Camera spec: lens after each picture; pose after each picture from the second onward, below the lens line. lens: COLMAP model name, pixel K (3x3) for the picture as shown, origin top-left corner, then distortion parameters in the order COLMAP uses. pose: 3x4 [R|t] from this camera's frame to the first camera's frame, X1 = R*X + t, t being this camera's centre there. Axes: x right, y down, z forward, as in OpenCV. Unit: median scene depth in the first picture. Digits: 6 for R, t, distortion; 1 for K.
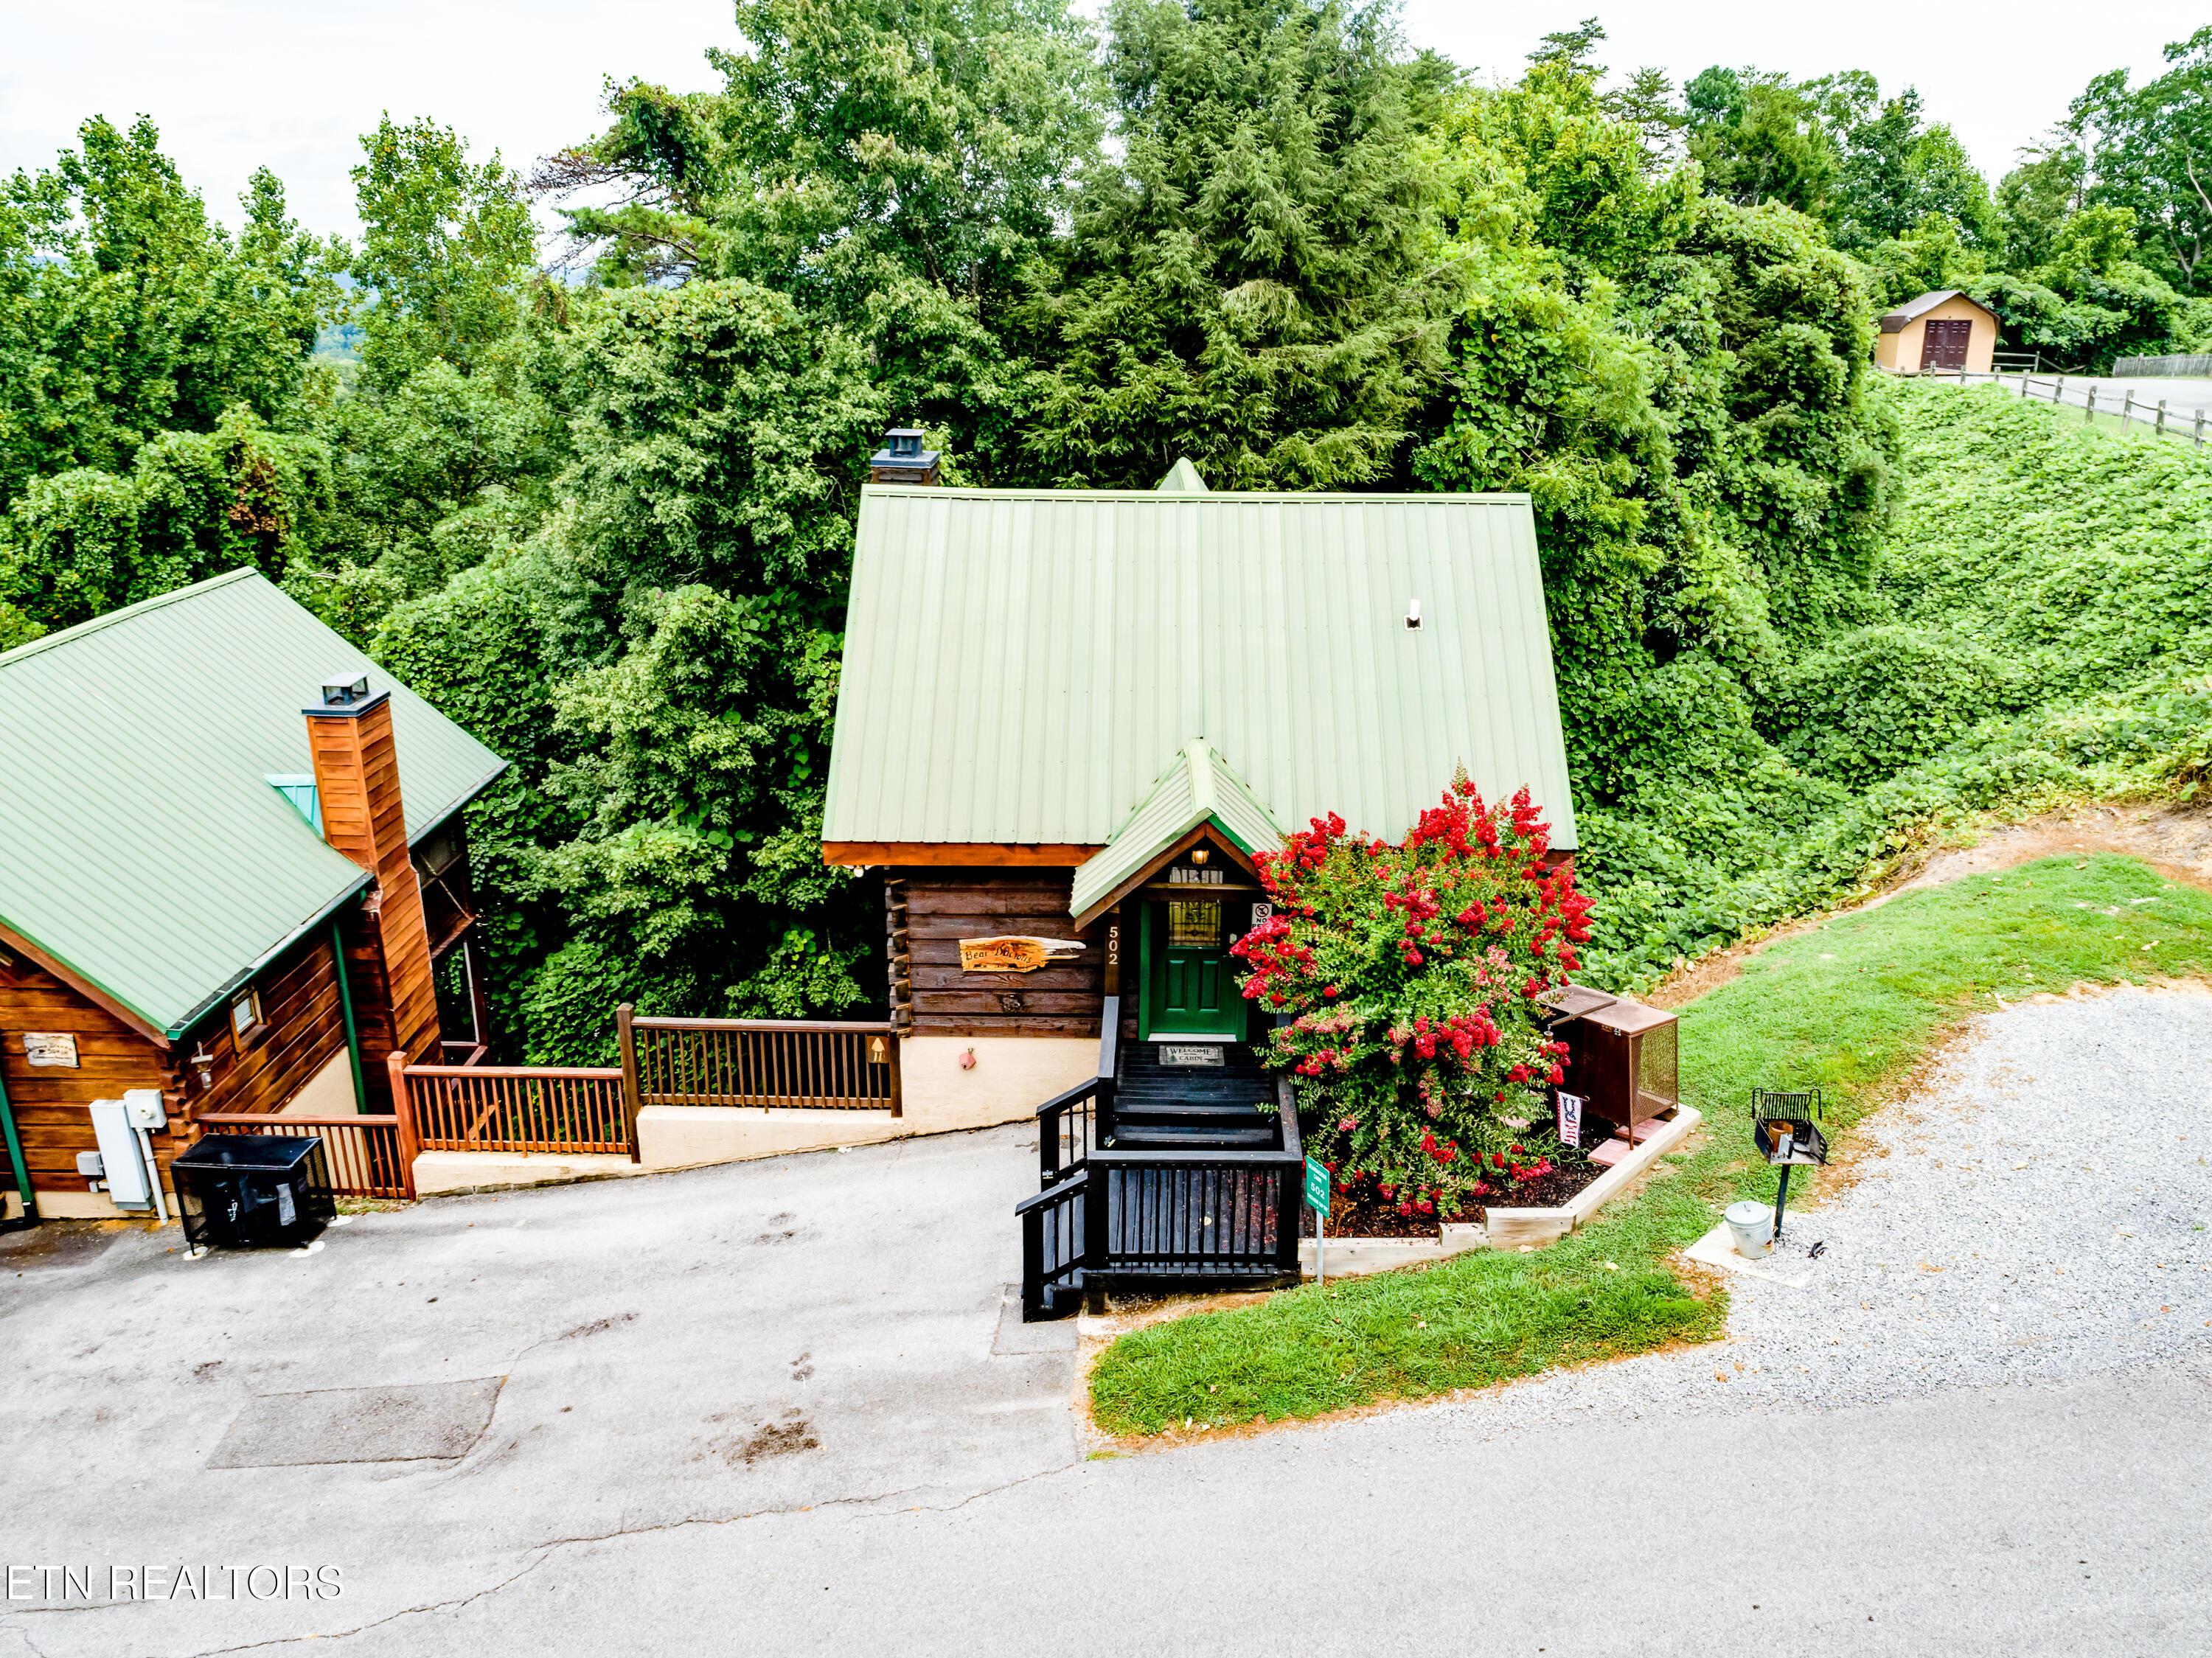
lens RADIAL K [[1637.9, 0, 1104.6], [0, 1637.9, 887.3], [0, 0, 1]] dist [-0.020895, 0.004858]
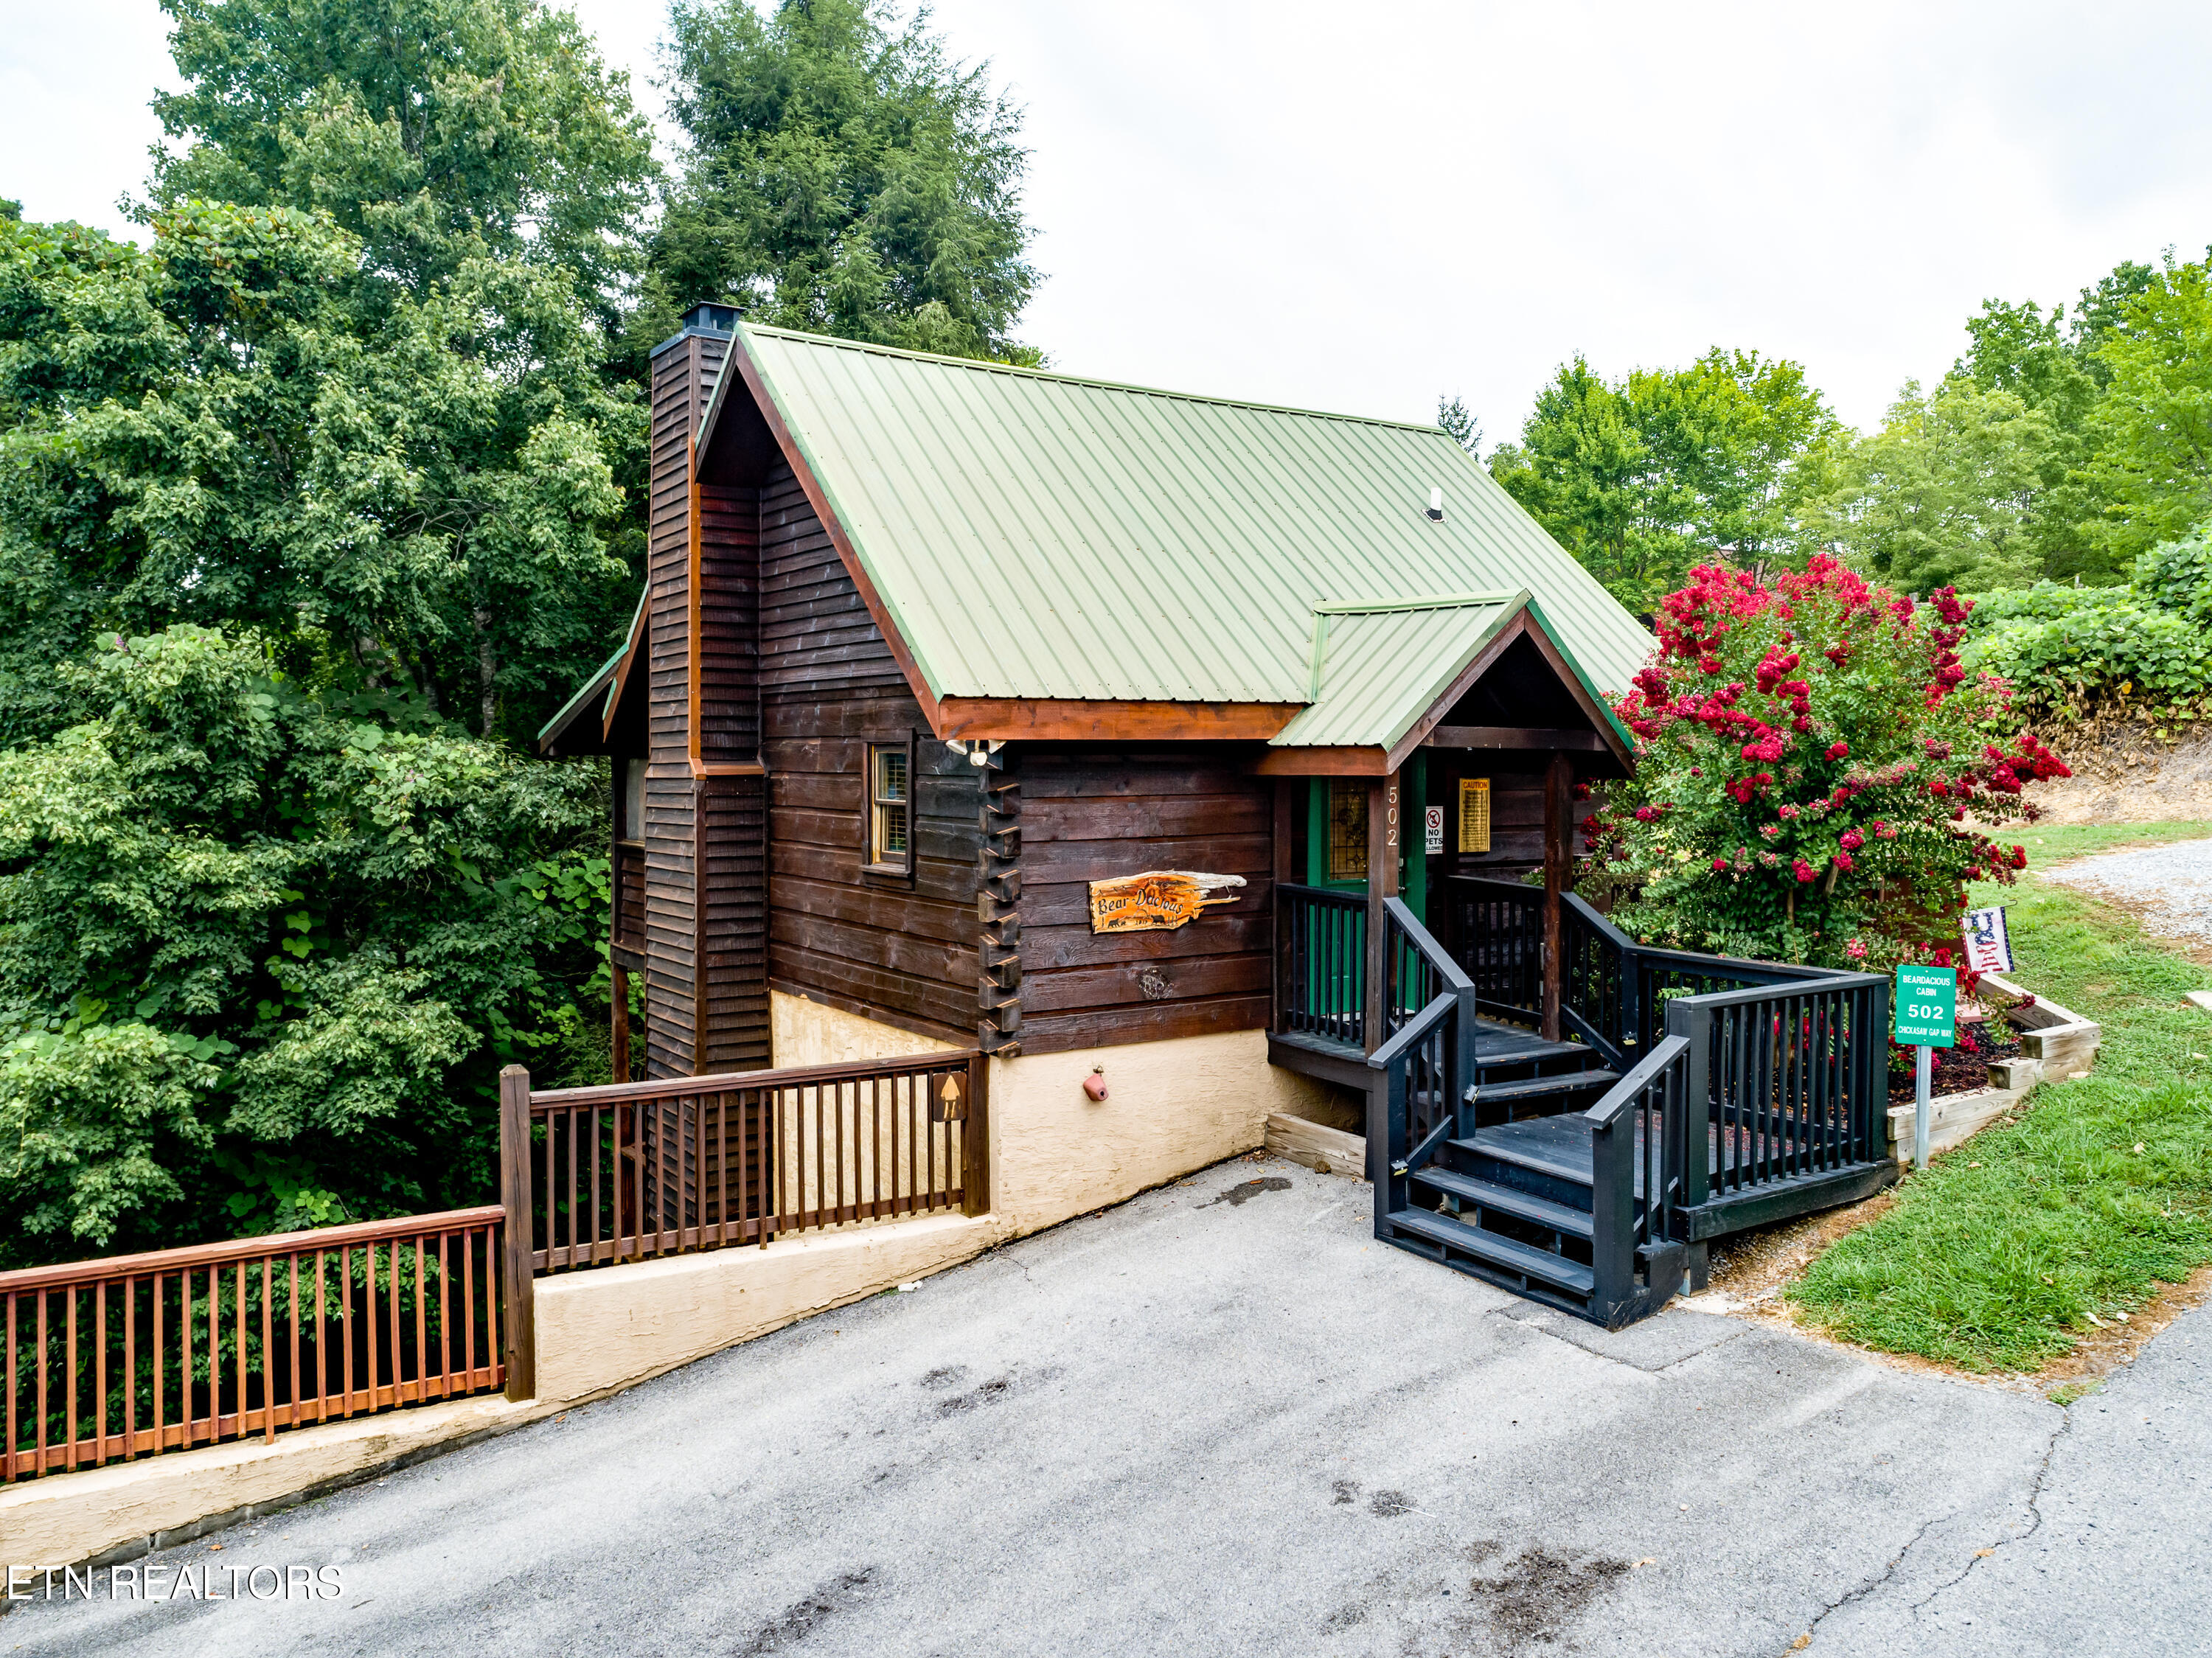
lens RADIAL K [[1656.3, 0, 1085.1], [0, 1656.3, 771.4], [0, 0, 1]] dist [-0.022374, 0.007717]
pose [[0.840236, -0.010689, 0.542116, -0.320543], [0.192491, 0.940563, -0.279799, 0.125343], [-0.506903, 0.339450, 0.792353, 0.340354]]
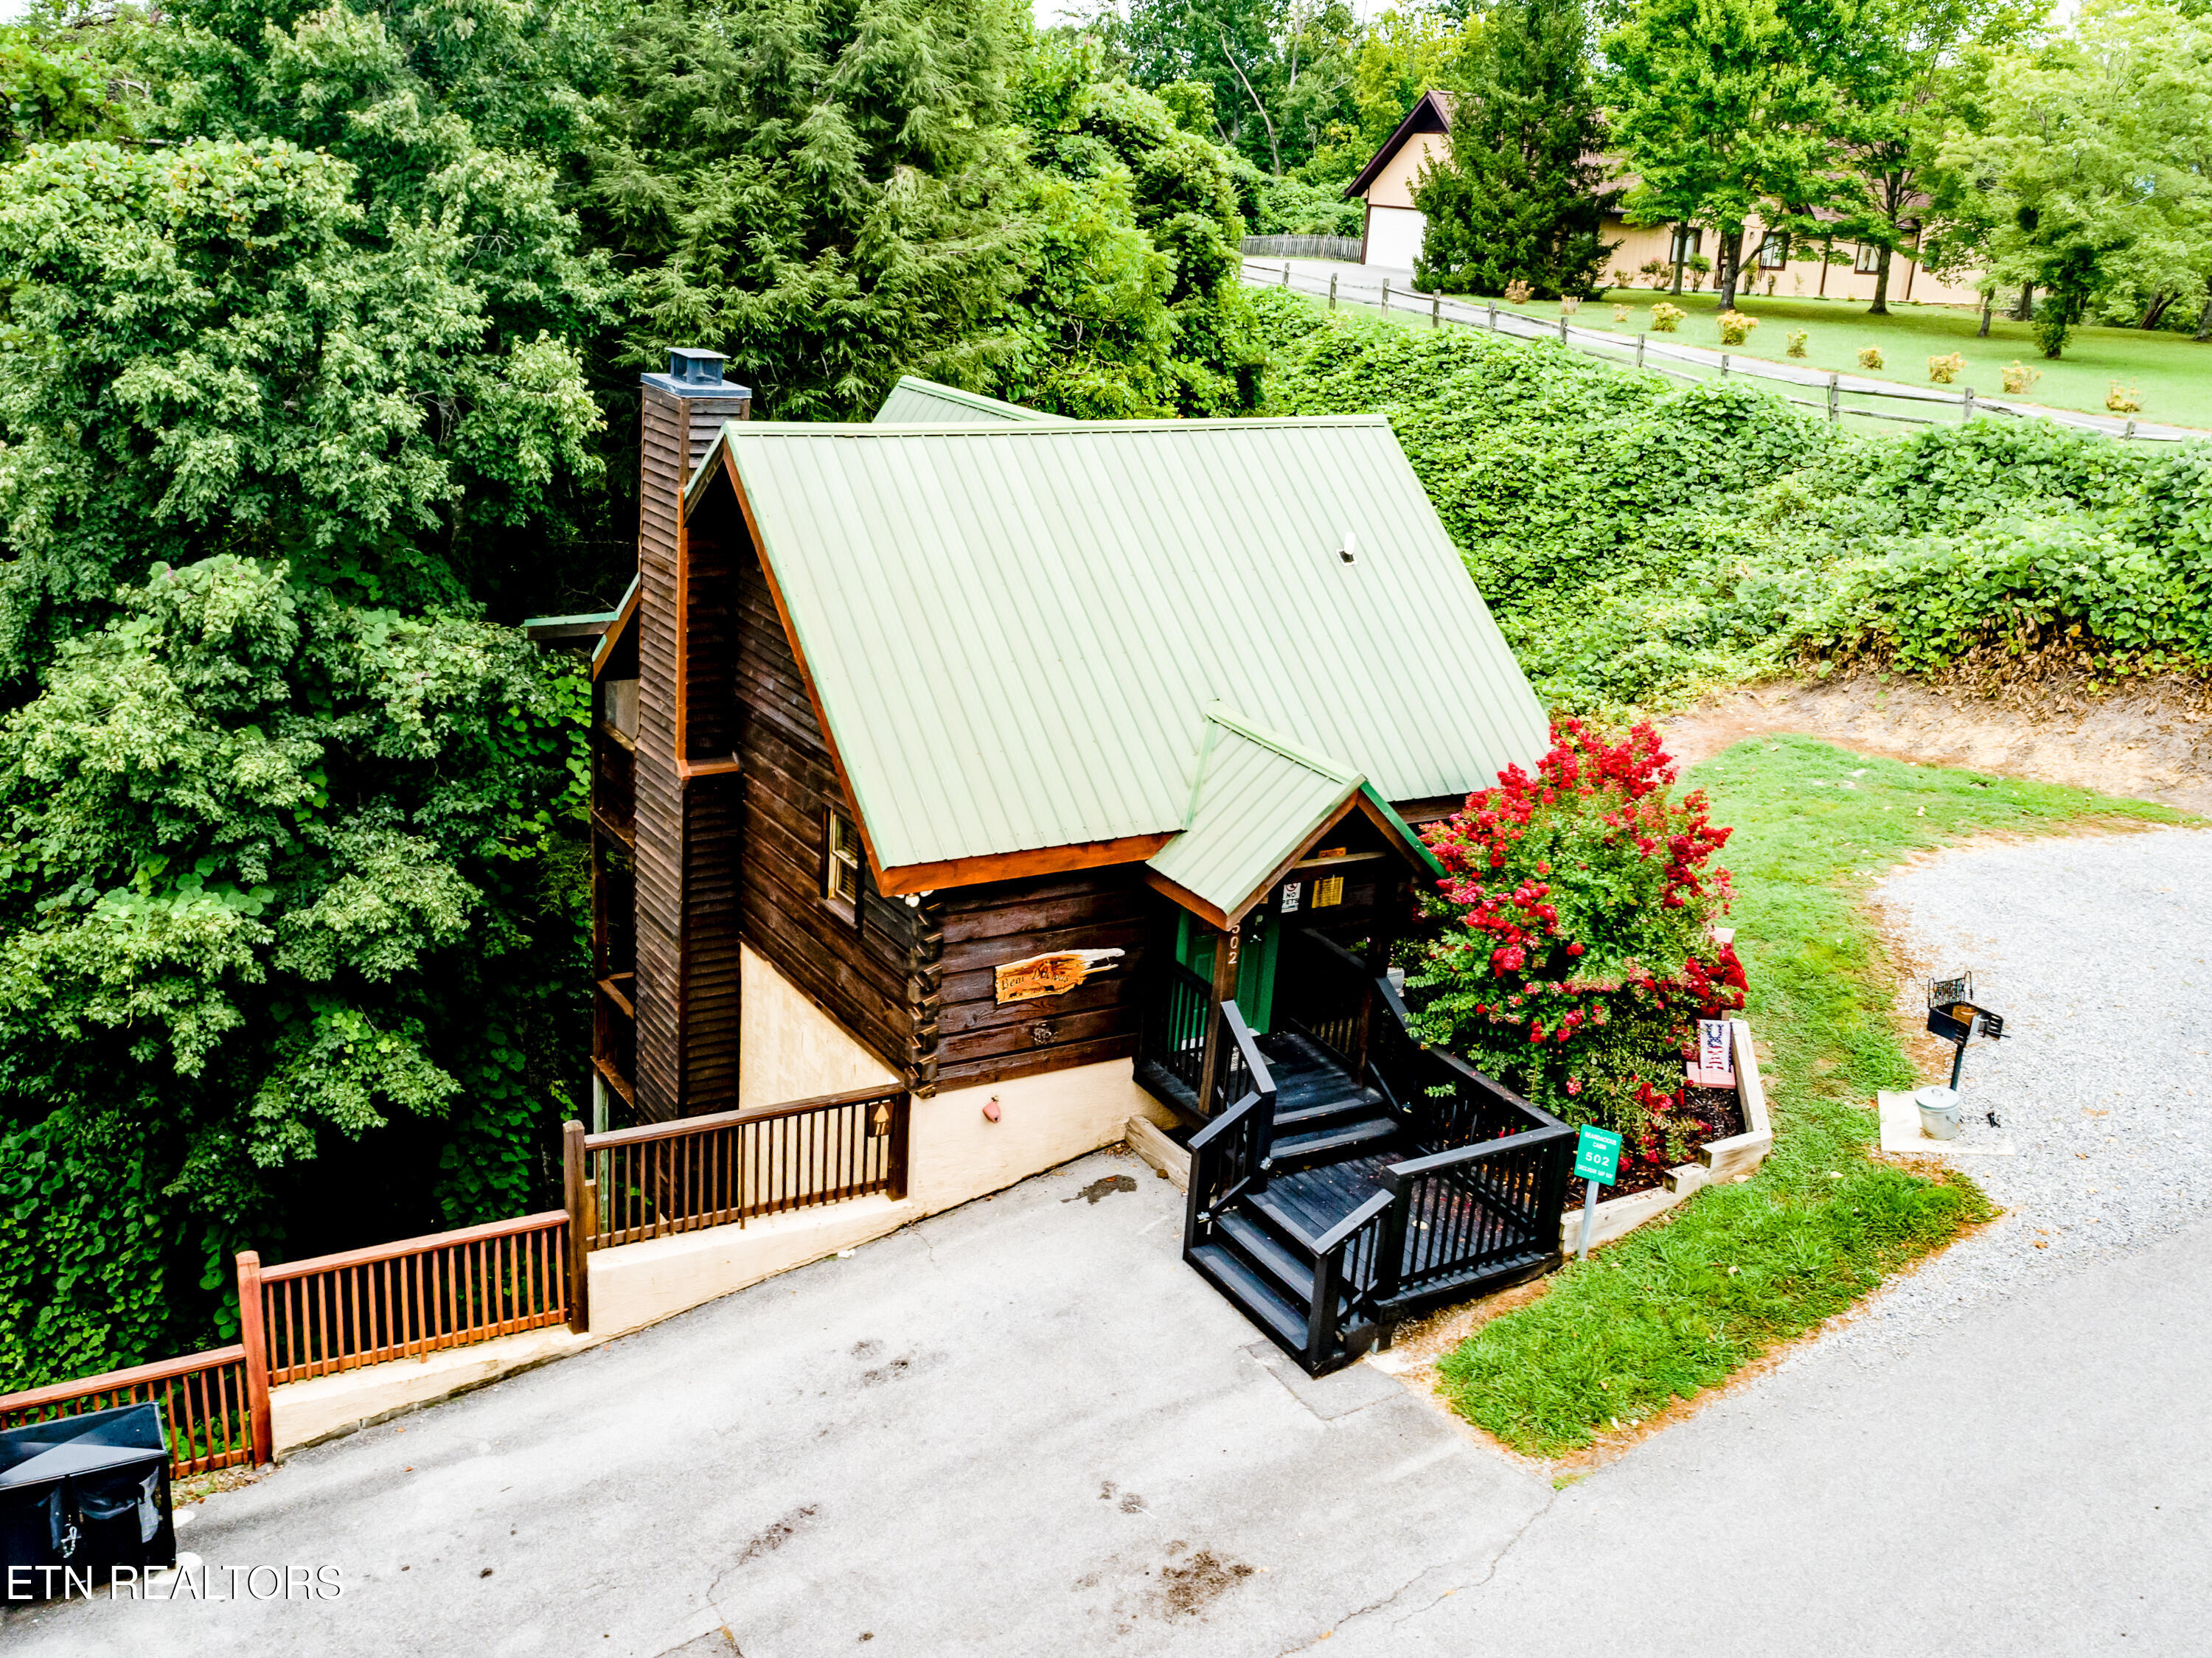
lens RADIAL K [[2037.5, 0, 934.6], [0, 2037.5, 795.6], [0, 0, 1]] dist [-0.017646, 0.006243]
pose [[0.878209, -0.109938, 0.465471, -0.425022], [0.125426, 0.992100, -0.002323, -0.040288], [-0.461538, 0.060423, 0.885060, 0.069107]]
